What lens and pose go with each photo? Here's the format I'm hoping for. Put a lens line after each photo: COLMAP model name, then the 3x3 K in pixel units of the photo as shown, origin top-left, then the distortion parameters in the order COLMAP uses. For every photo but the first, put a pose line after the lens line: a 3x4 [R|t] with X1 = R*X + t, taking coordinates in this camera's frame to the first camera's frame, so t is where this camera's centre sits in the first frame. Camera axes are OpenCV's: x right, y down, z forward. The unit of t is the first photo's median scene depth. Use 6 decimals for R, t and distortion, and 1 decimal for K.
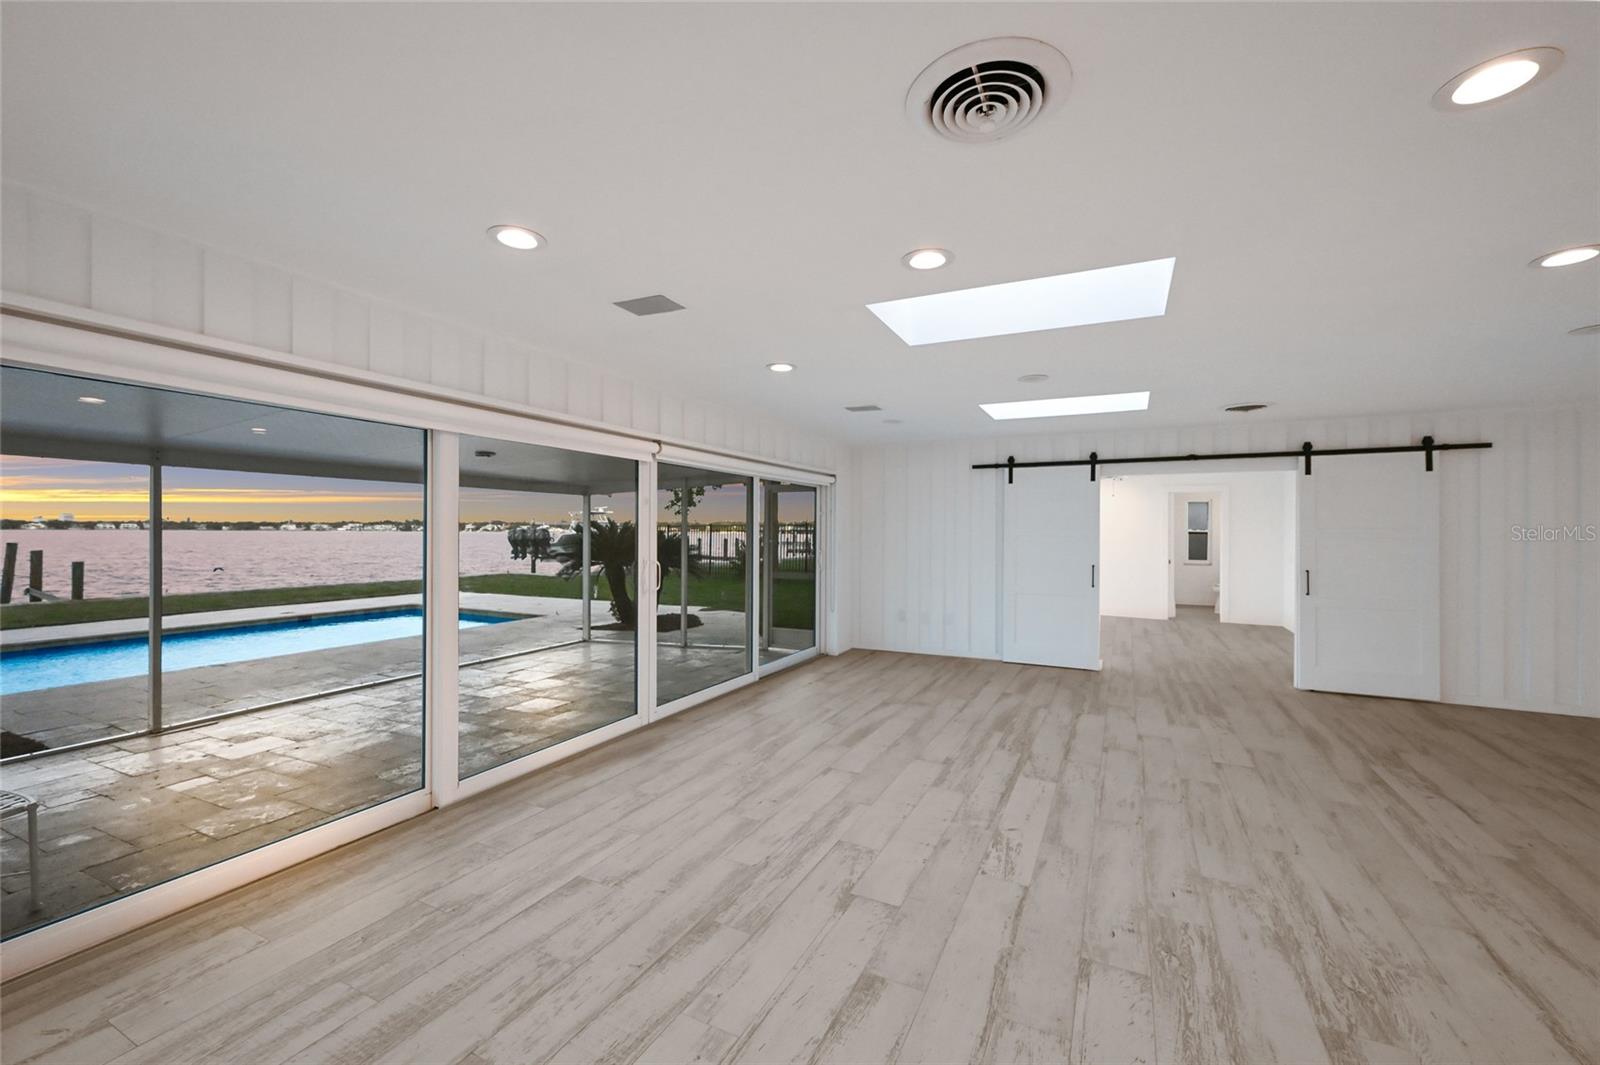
lens RADIAL K [[643.4, 0, 805.1], [0, 643.4, 532.6], [0, 0, 1]] dist [0.004860, 0.000247]
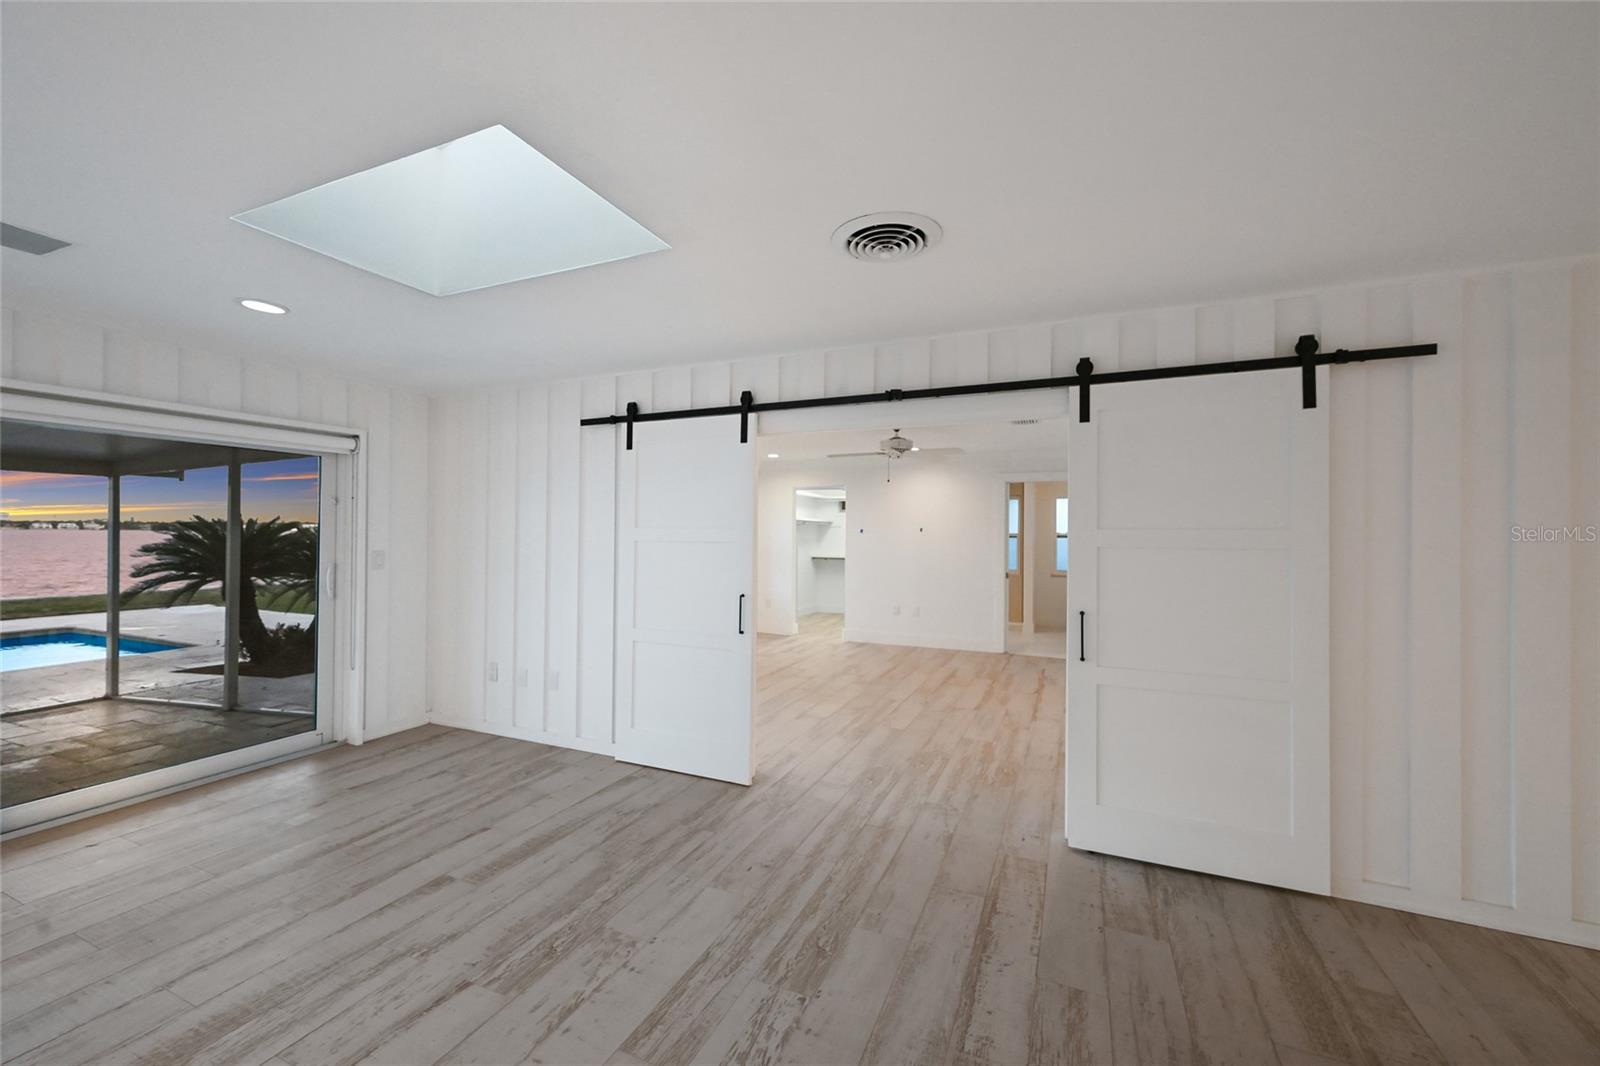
lens RADIAL K [[631.9, 0, 800.0], [0, 631.9, 533.0], [0, 0, 1]] dist [0.005366, -0.000035]
pose [[0.999137, 0.003368, 0.041406, 0.523414], [-0.003244, 0.999990, -0.003067, -0.000945], [-0.041416, 0.002930, 0.999138, 0.503136]]
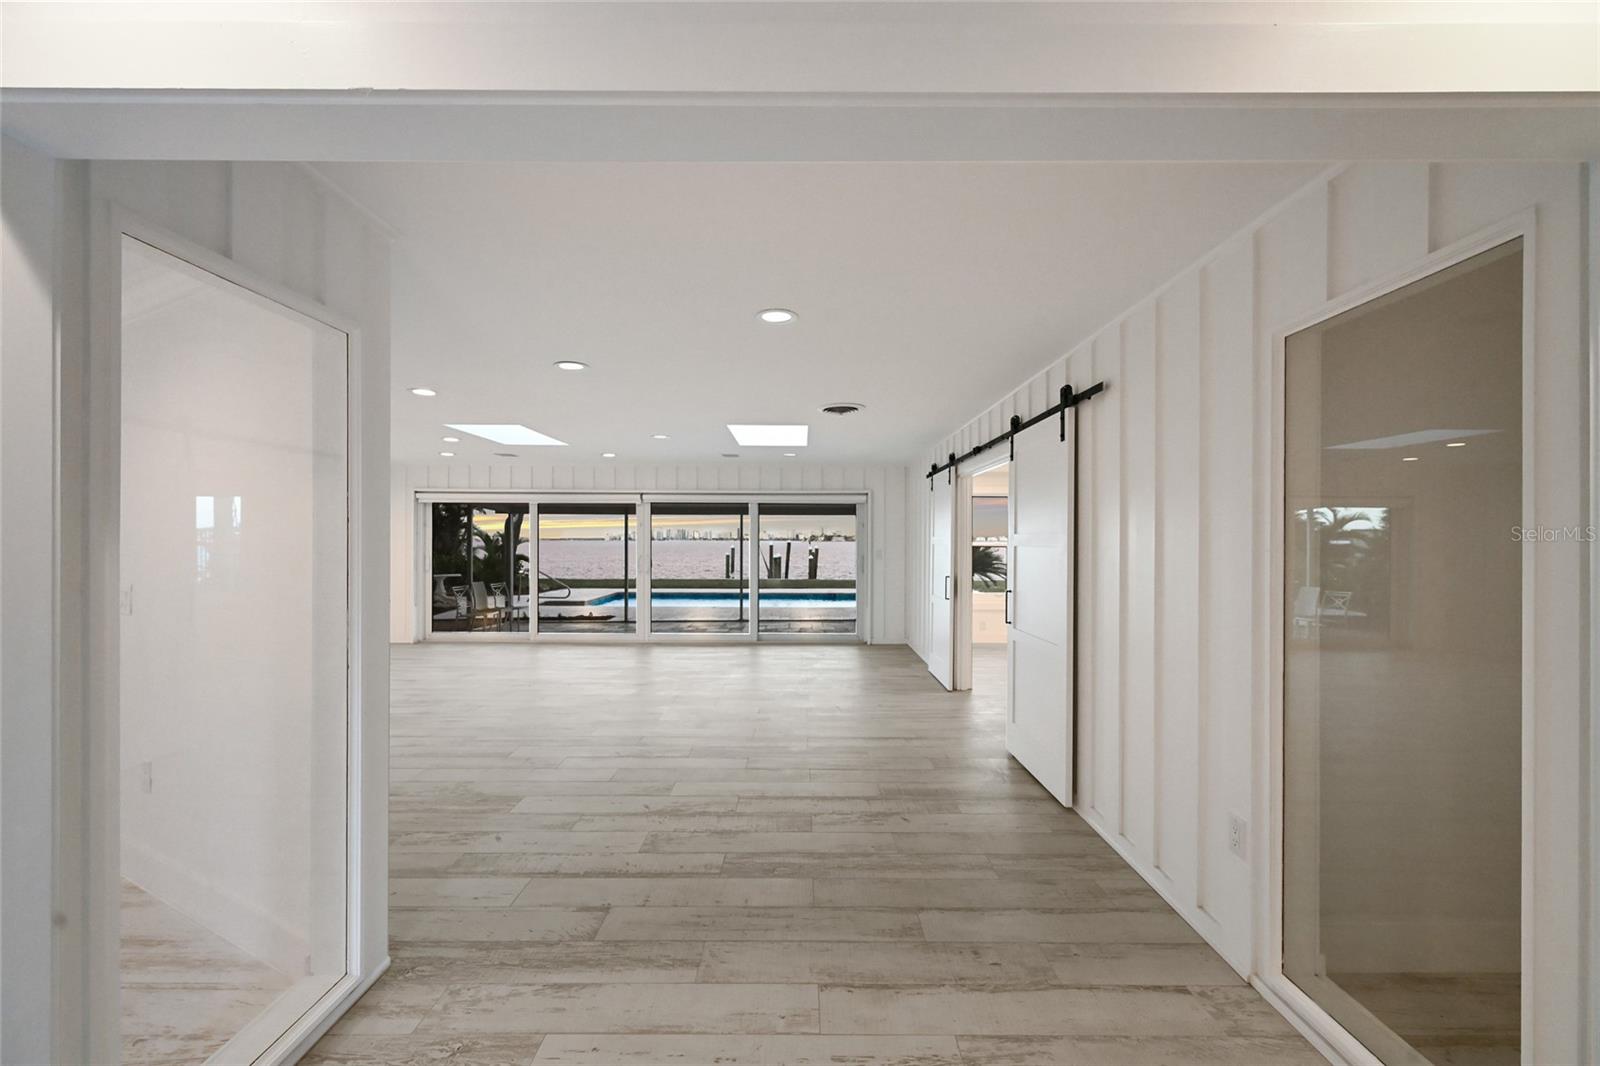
lens RADIAL K [[631.9, 0, 800.0], [0, 631.9, 533.0], [0, 0, 1]] dist [0.005366, -0.000035]
pose [[0.444496, -0.014154, -0.895669, 1.288057], [-0.001466, 0.999862, -0.016528, 0.005002], [0.895780, 0.008660, 0.444414, 0.450078]]
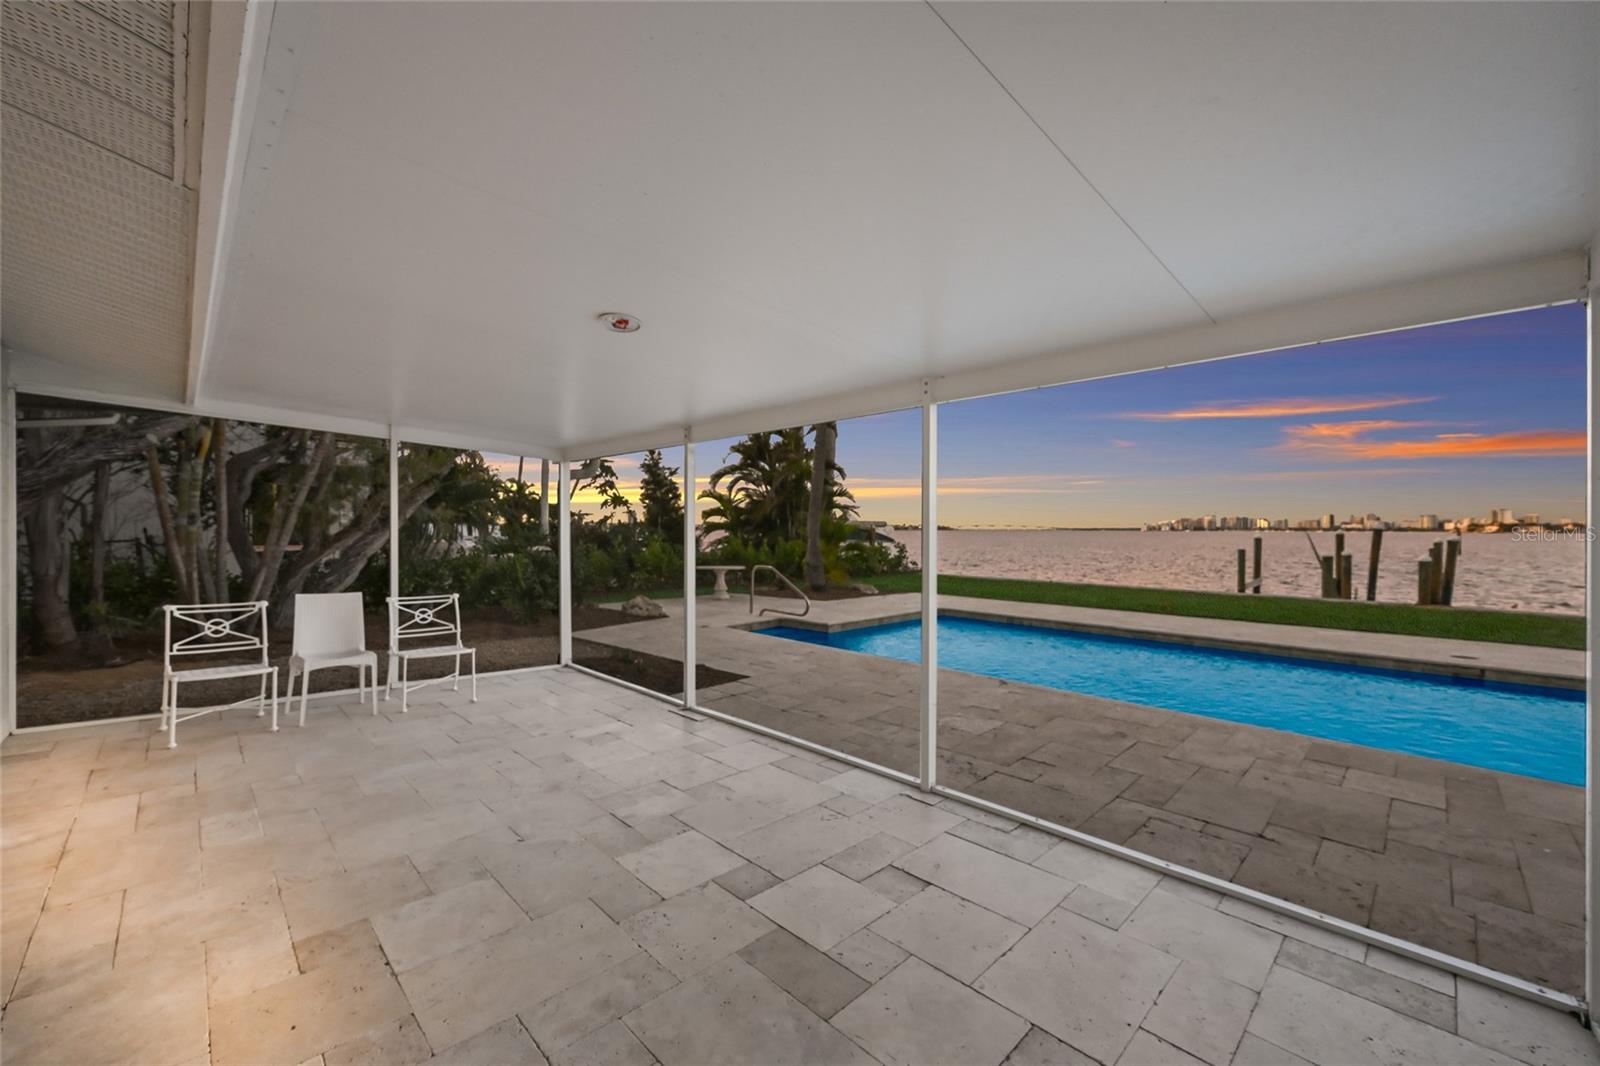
lens RADIAL K [[629.8, 0, 802.9], [0, 629.8, 527.0], [0, 0, 1]] dist [0.004615, -0.000081]
pose [[-0.327783, -0.008590, -0.944714, -0.115374], [-0.006272, 0.999956, -0.006916, 0.025303], [0.944732, 0.003658, -0.327823, 1.289800]]
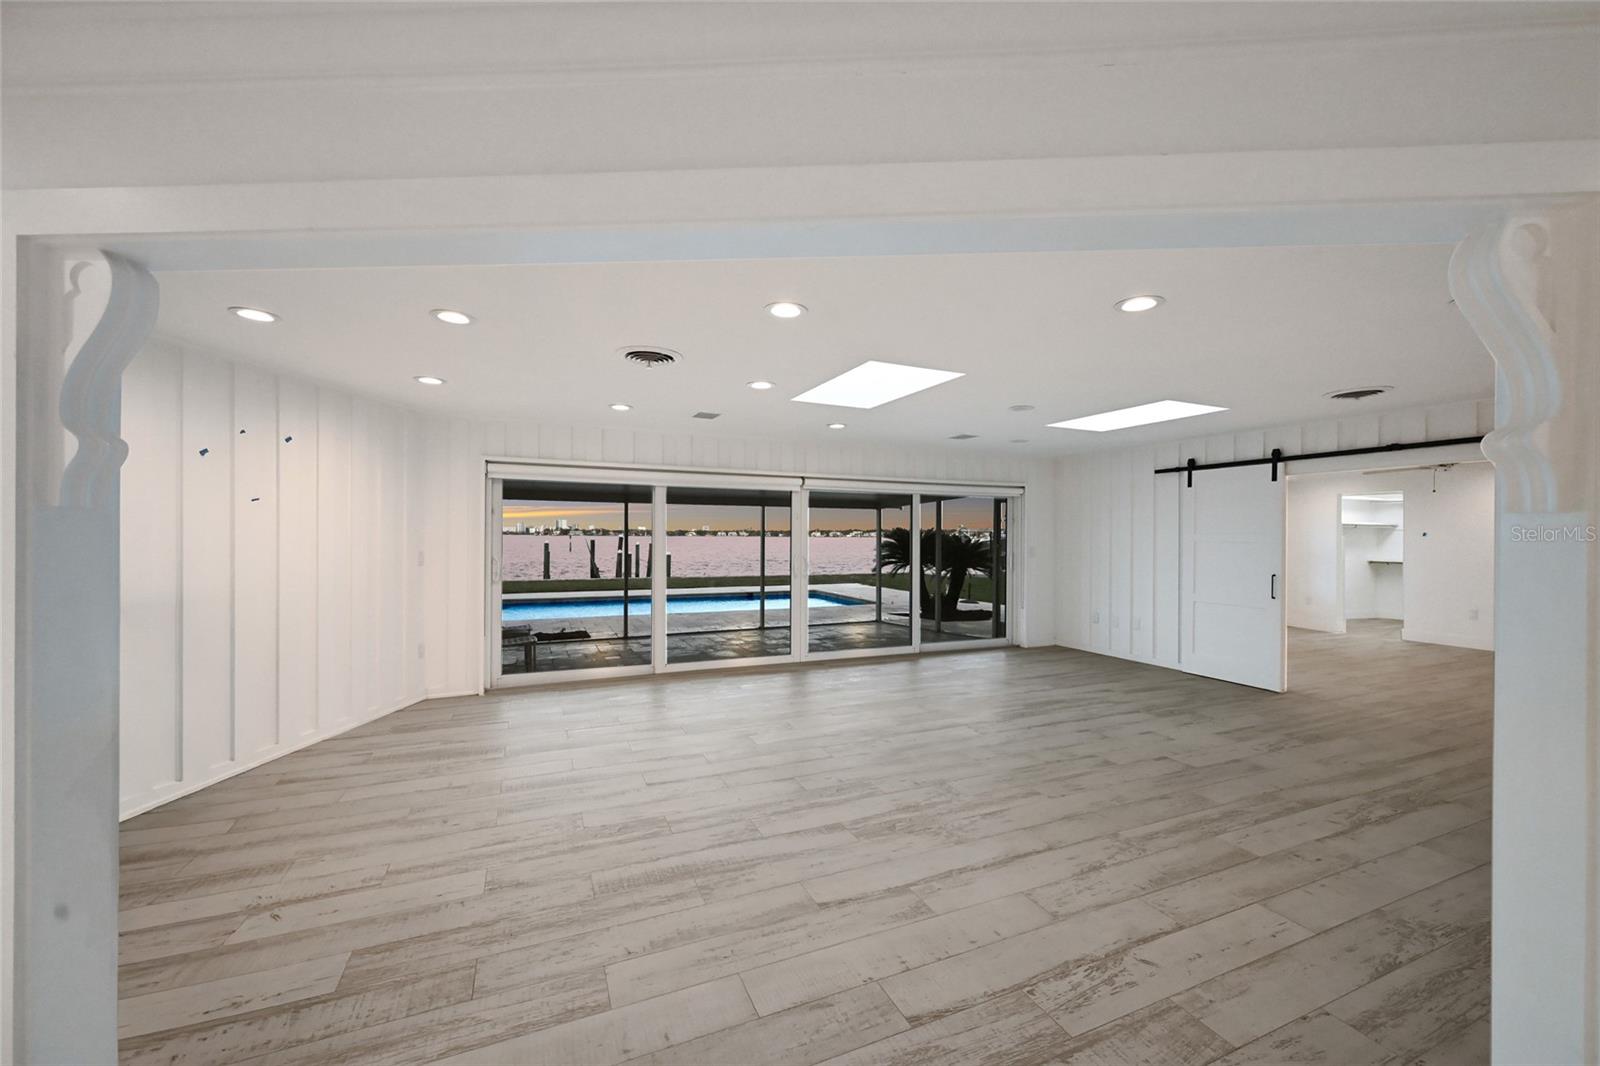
lens RADIAL K [[628.2, 0, 804.4], [0, 628.2, 536.4], [0, 0, 1]] dist [0.004956, -0.000120]
pose [[0.767066, 0.000005, -0.641568, 0.562150], [-0.002527, 0.999992, -0.003014, 0.001981], [0.641563, 0.003933, 0.767060, -0.107541]]
